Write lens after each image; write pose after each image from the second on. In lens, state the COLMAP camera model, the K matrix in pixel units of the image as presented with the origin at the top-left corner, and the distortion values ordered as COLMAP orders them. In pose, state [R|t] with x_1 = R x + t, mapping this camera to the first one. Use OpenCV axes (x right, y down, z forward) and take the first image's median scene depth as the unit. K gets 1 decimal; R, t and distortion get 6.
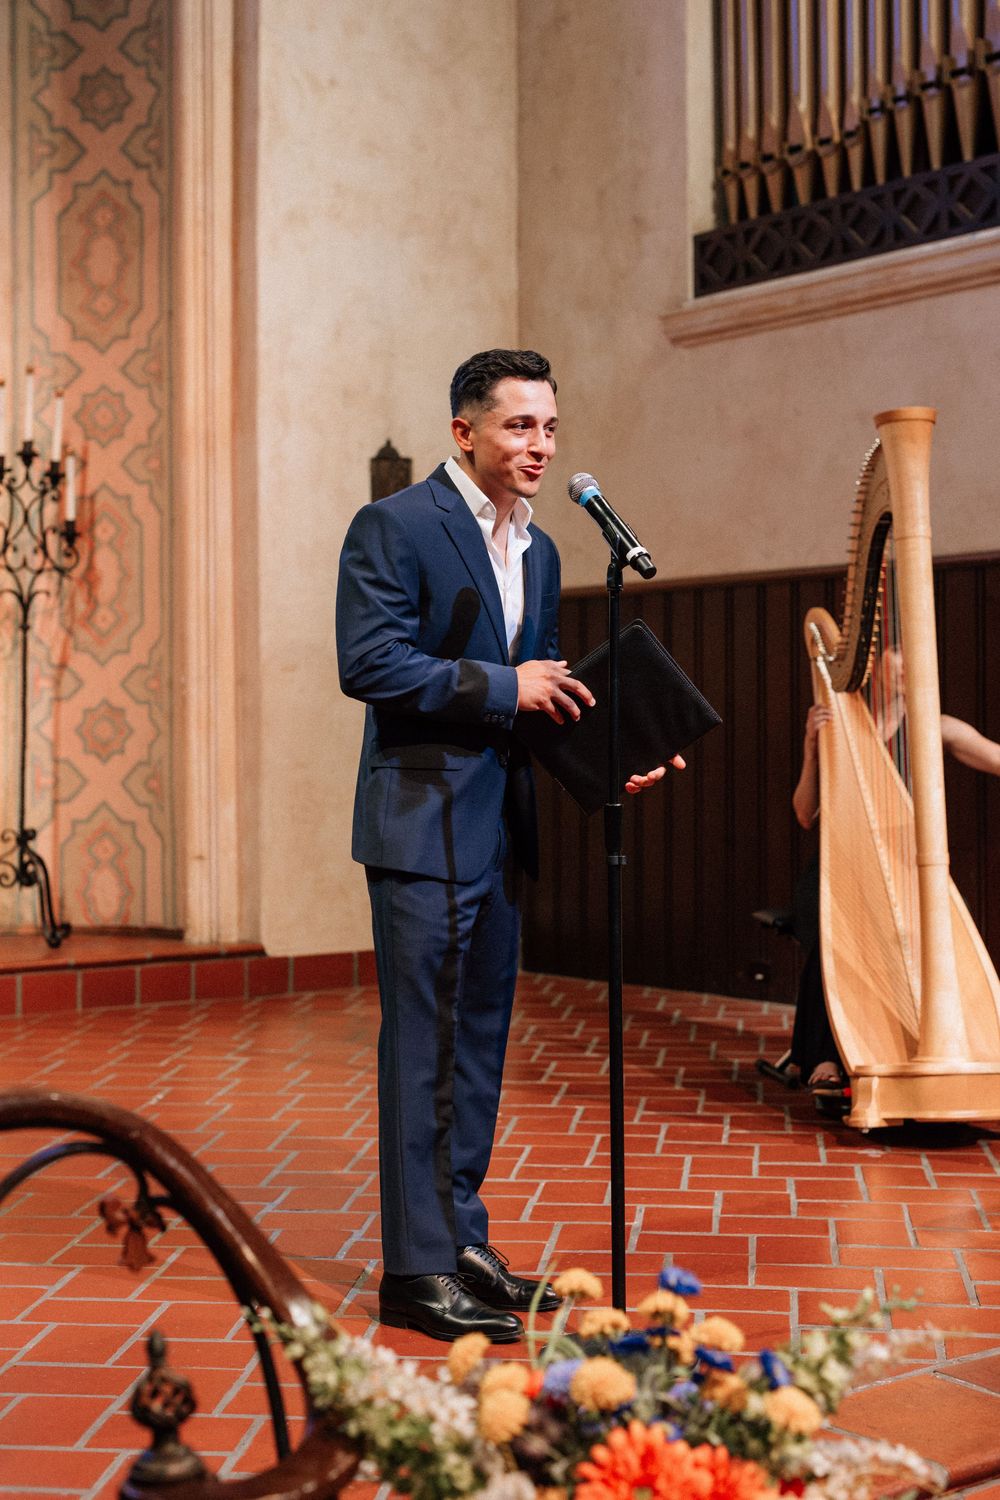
lens RADIAL K [[2131.4, 0, 504.2], [0, 2131.4, 740.8], [0, 0, 1]] dist [-0.007309, -0.010421]
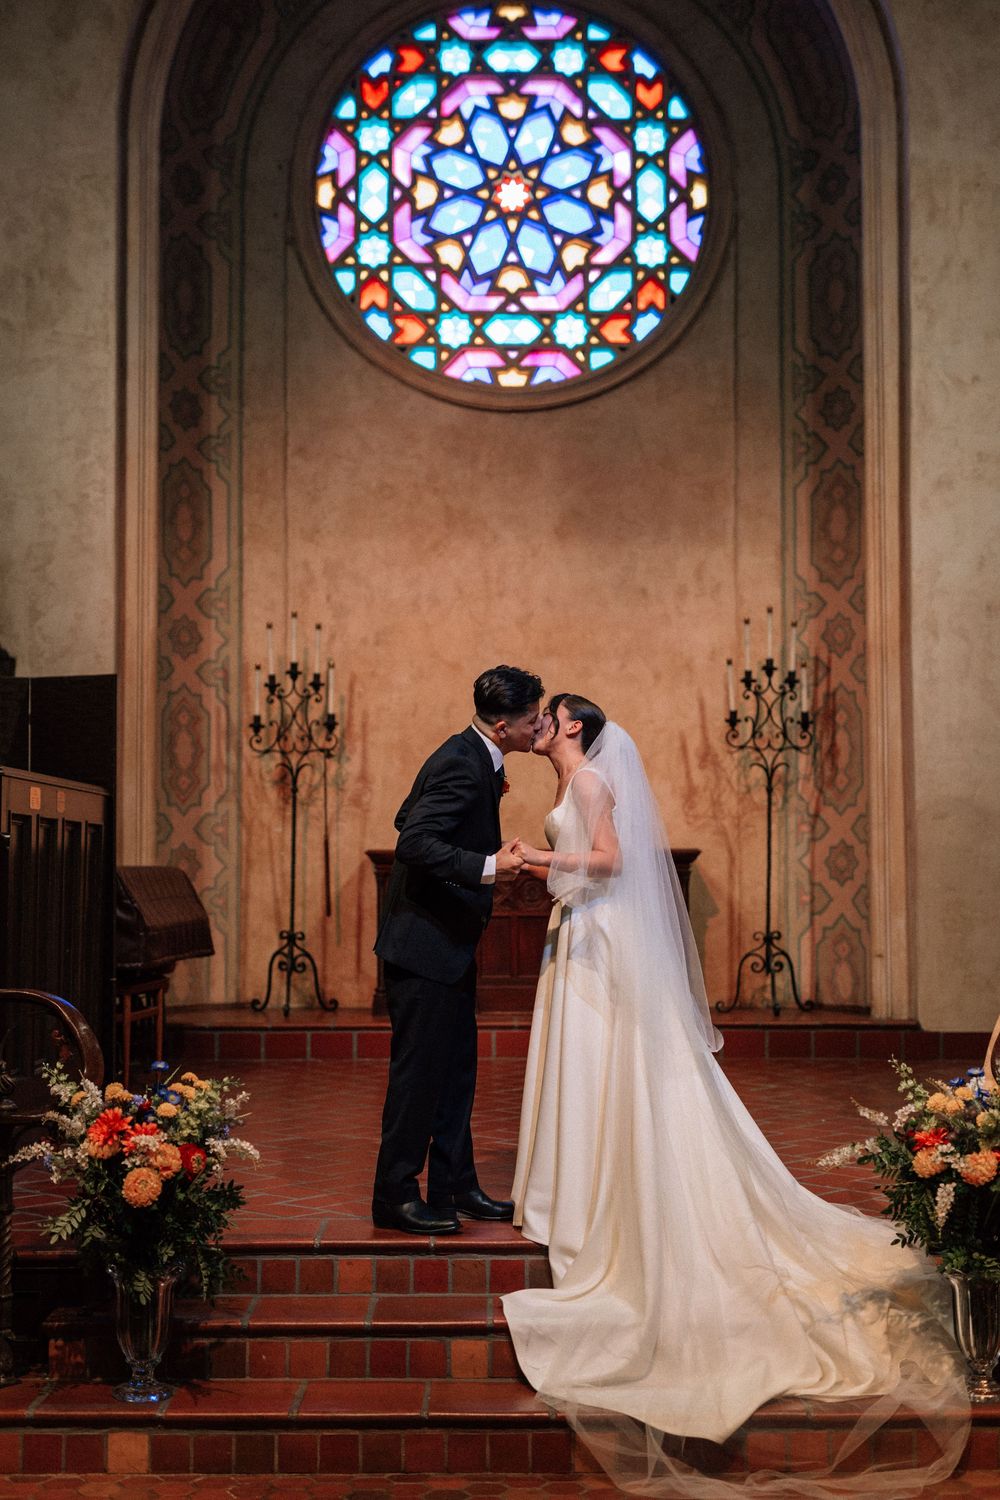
lens RADIAL K [[2076.3, 0, 500.0], [0, 2076.3, 750.0], [0, 0, 1]] dist [0.002836, 0.004588]
pose [[0.785357, -0.029702, -0.618330, 0.495605], [-0.006186, 0.998422, -0.055818, -0.001046], [0.619012, 0.047662, 0.783934, -0.201828]]
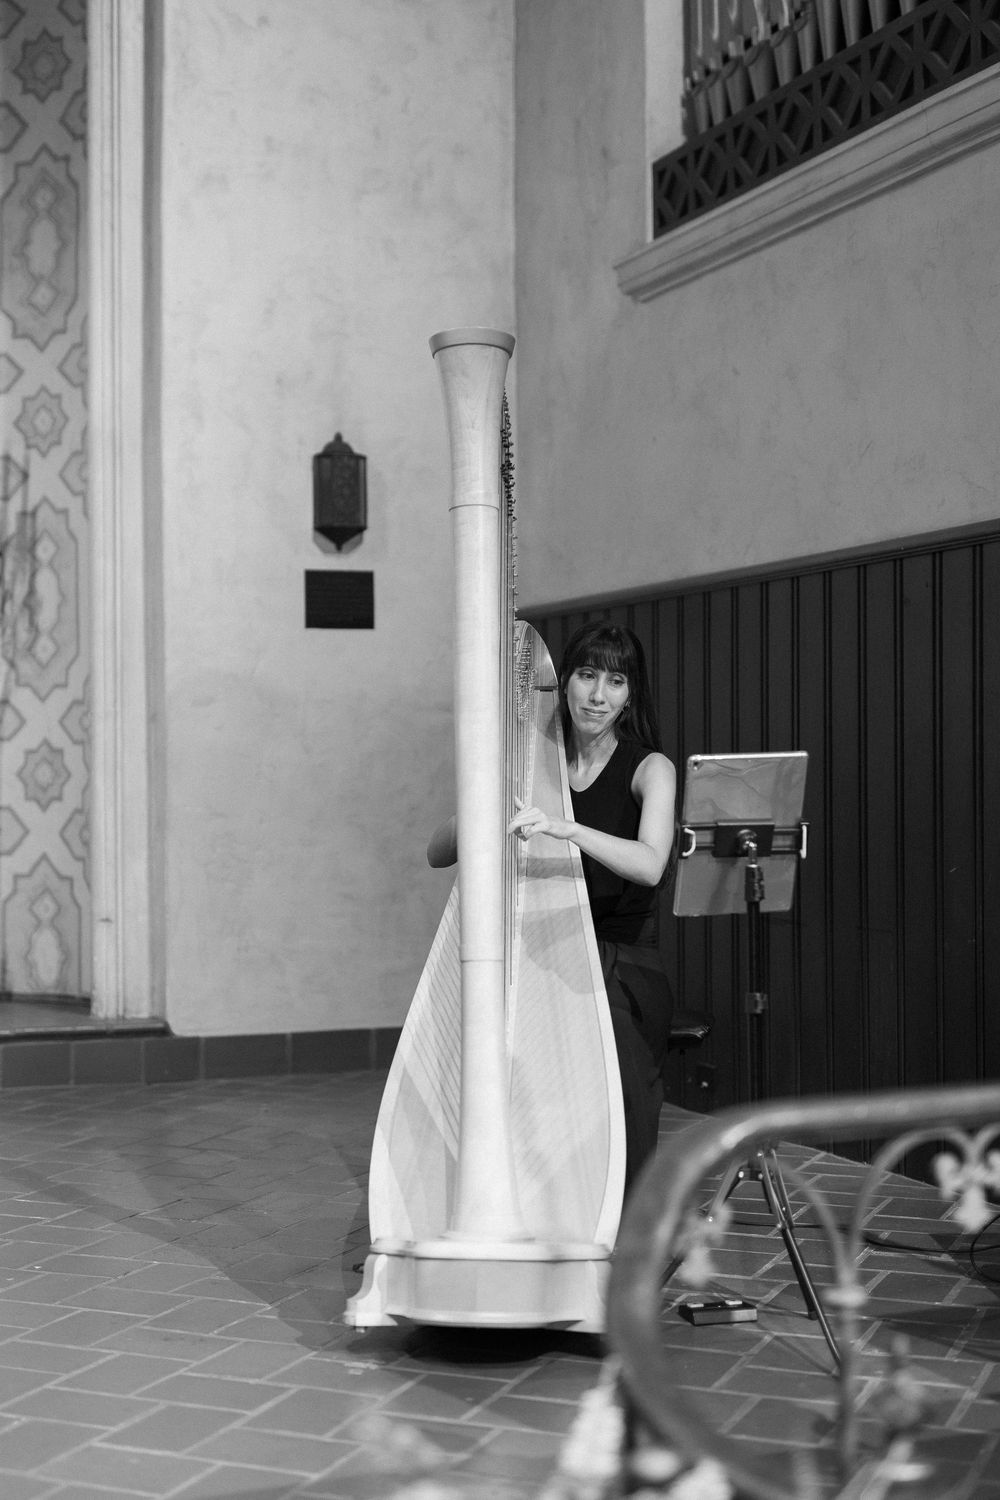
lens RADIAL K [[2165.8, 0, 499.6], [0, 2165.8, 758.3], [0, 0, 1]] dist [0.010528, -0.016591]
pose [[0.961080, -0.001664, -0.276266, 0.257996], [-0.001946, 0.999916, -0.012793, -0.000302], [0.276264, 0.012833, 0.960996, 0.192946]]
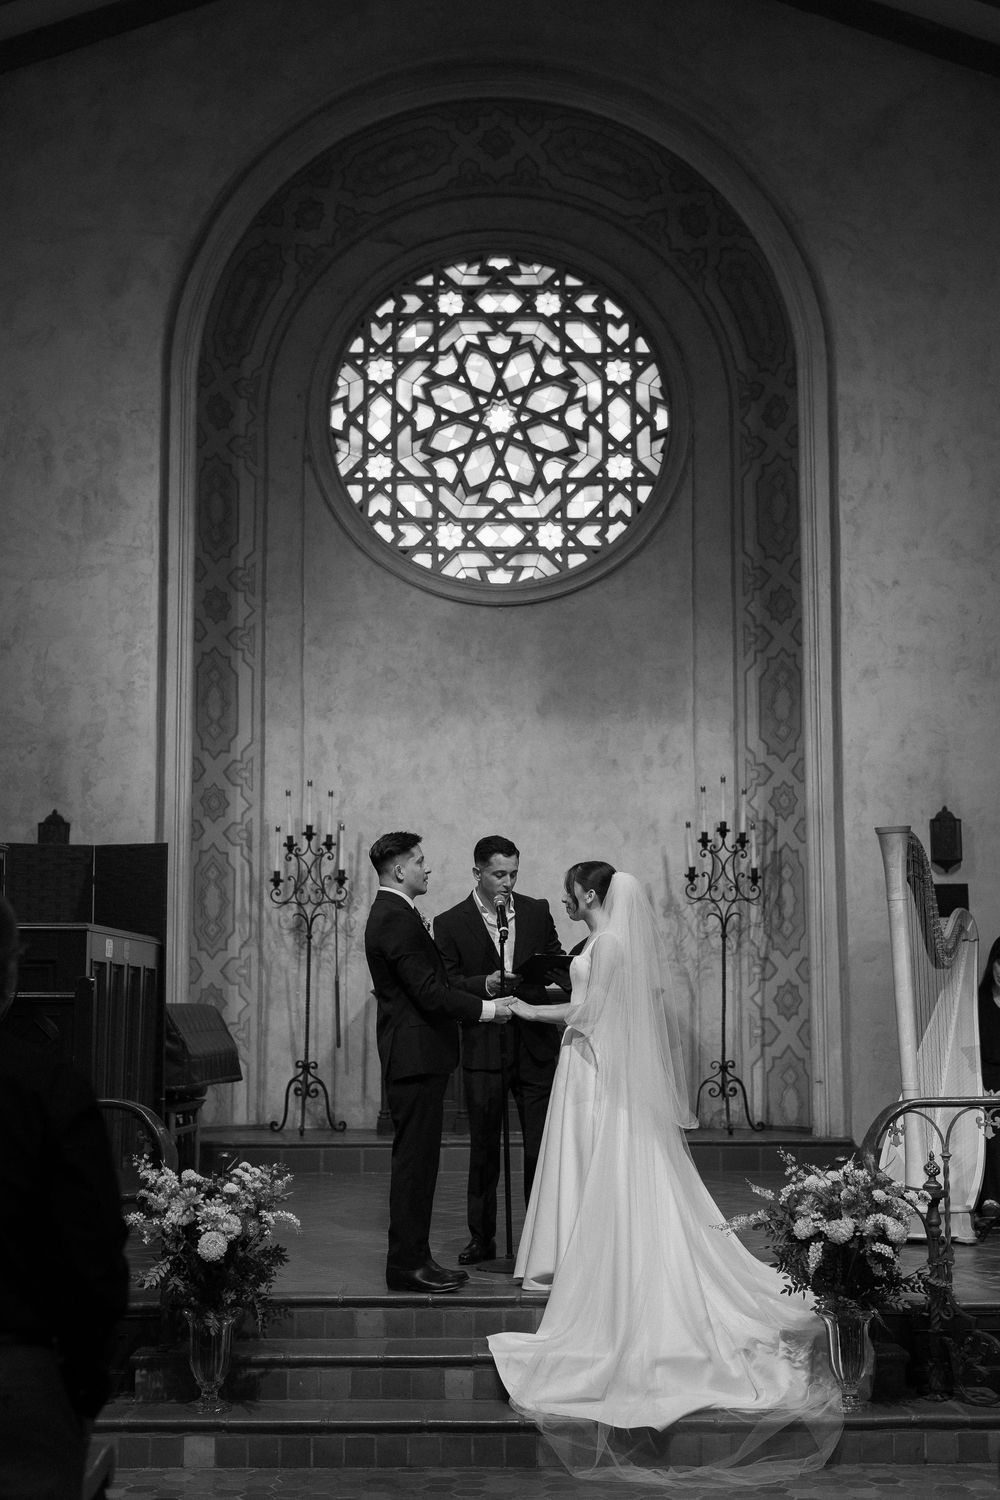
lens RADIAL K [[2076.3, 0, 500.0], [0, 2076.3, 750.0], [0, 0, 1]] dist [0.002836, 0.004588]
pose [[0.786580, -0.070457, -0.613456, 0.629705], [-0.005616, 0.992612, -0.121205, -0.000921], [0.617463, 0.098782, 0.780373, -0.363063]]
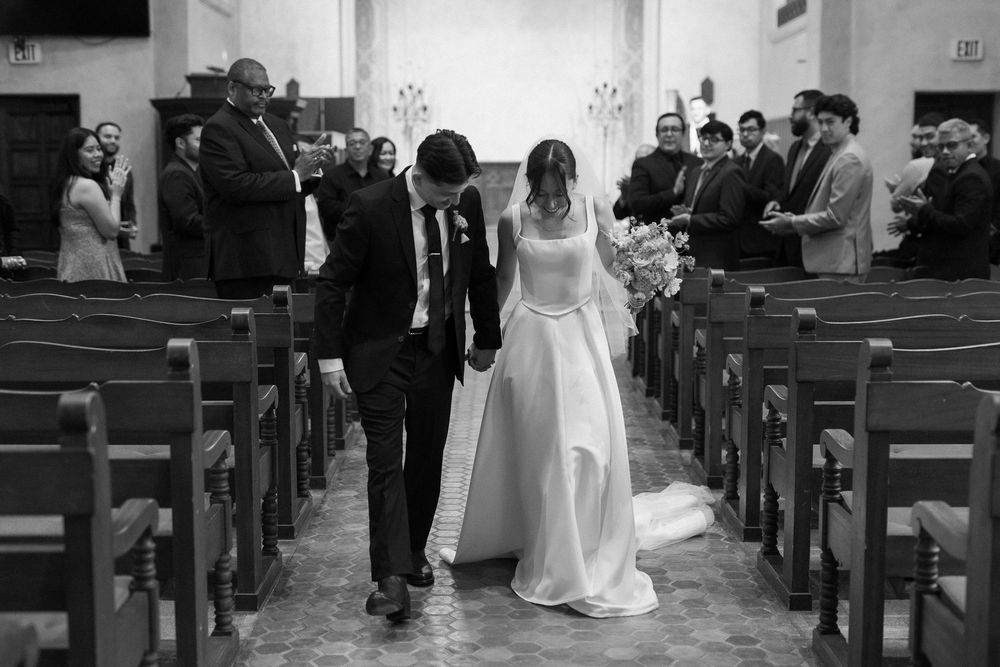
lens RADIAL K [[1384.2, 0, 500.0], [0, 1384.2, 333.5], [0, 0, 1]] dist [0.002836, 0.004588]
pose [[0.784660, 0.075995, -0.615250, 1.065637], [-0.006323, 0.993387, 0.114638, 0.009292], [0.619894, -0.086062, 0.779952, -0.907735]]
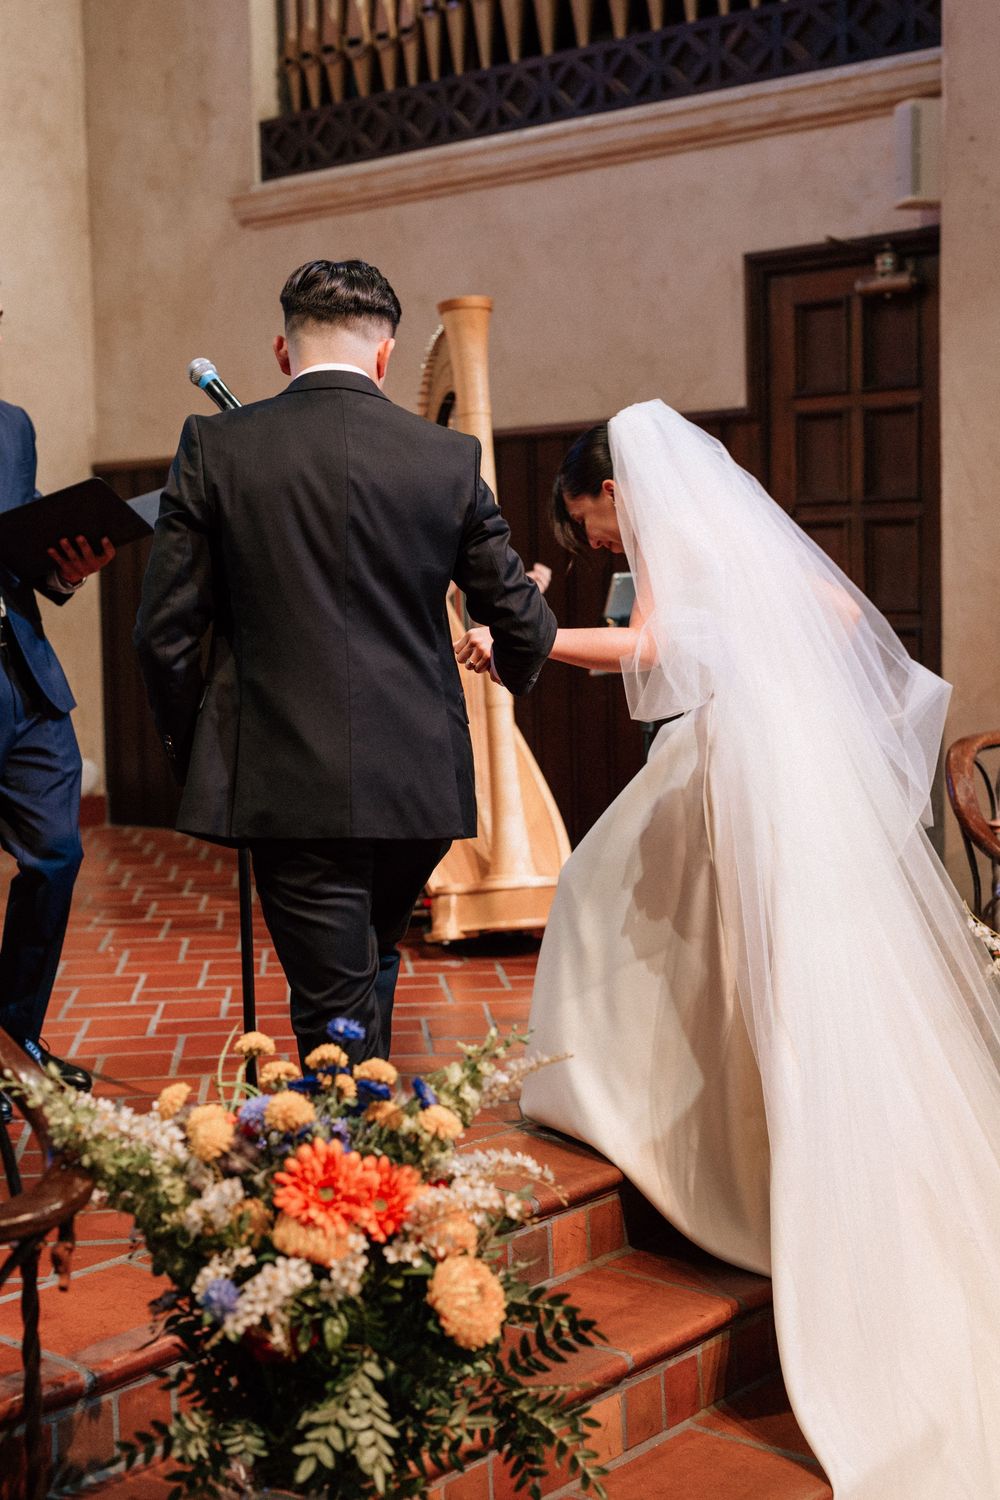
lens RADIAL K [[2076.3, 0, 500.0], [0, 2076.3, 750.0], [0, 0, 1]] dist [0.002836, 0.004588]
pose [[0.977285, -0.030413, 0.209737, -0.019319], [0.015867, 0.997372, 0.070690, 0.001867], [-0.211335, -0.065756, 0.975199, -0.046019]]
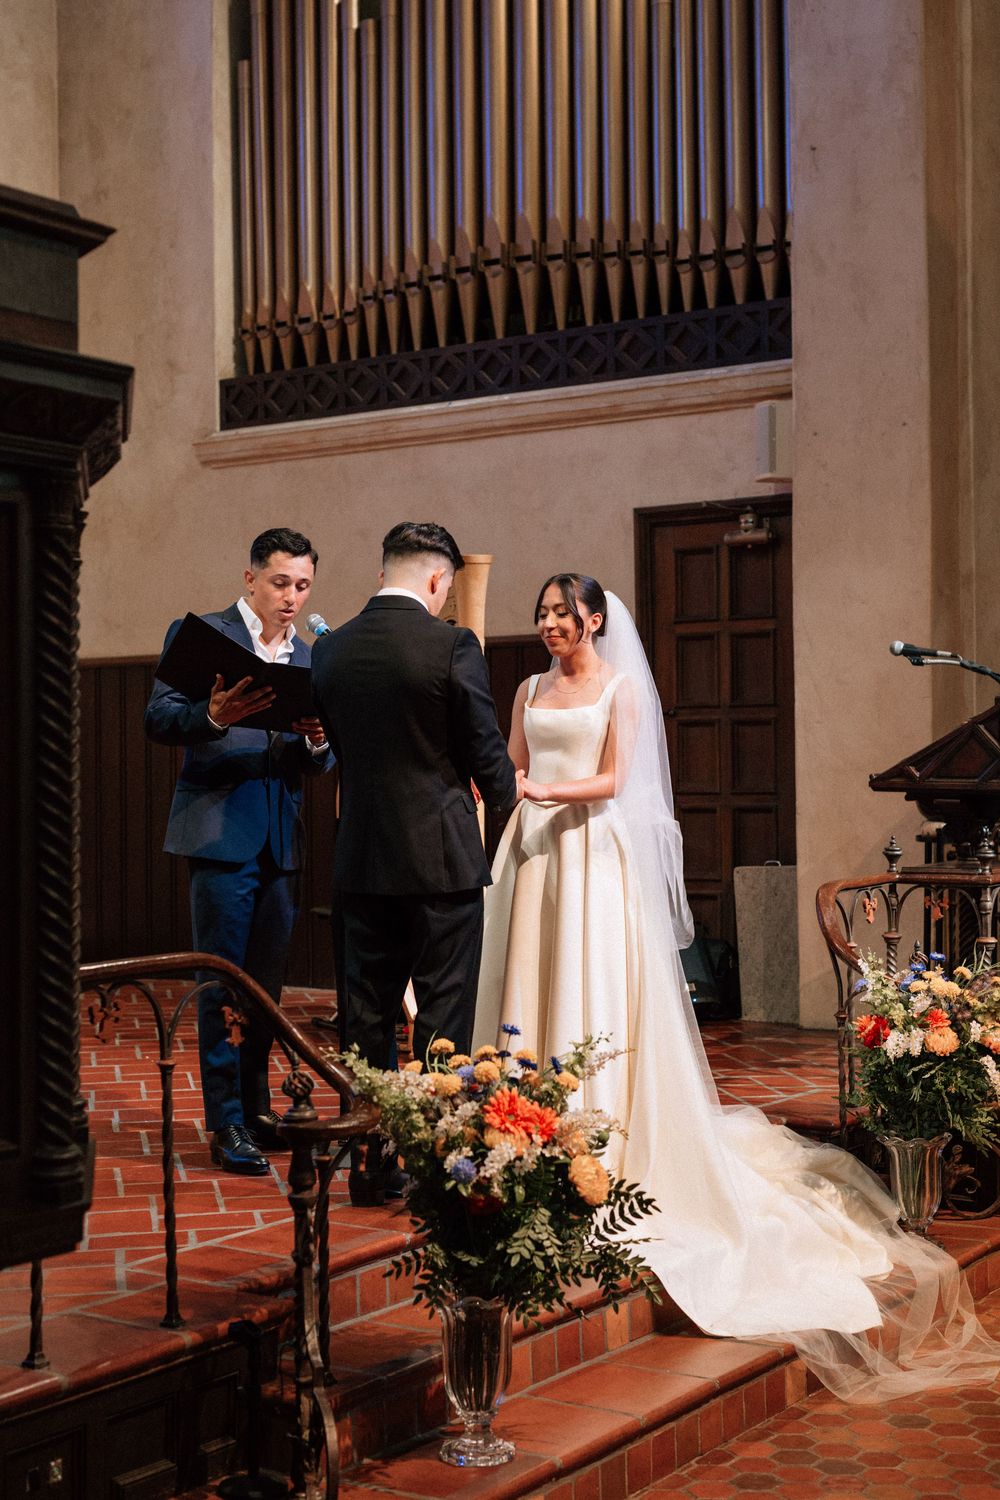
lens RADIAL K [[2165.8, 0, 499.6], [0, 2165.8, 758.3], [0, 0, 1]] dist [0.010528, -0.016591]
pose [[0.951599, -0.004017, 0.307317, -0.146990], [0.007575, 0.999917, -0.010387, 0.000791], [-0.307250, 0.012212, 0.951551, -0.264553]]
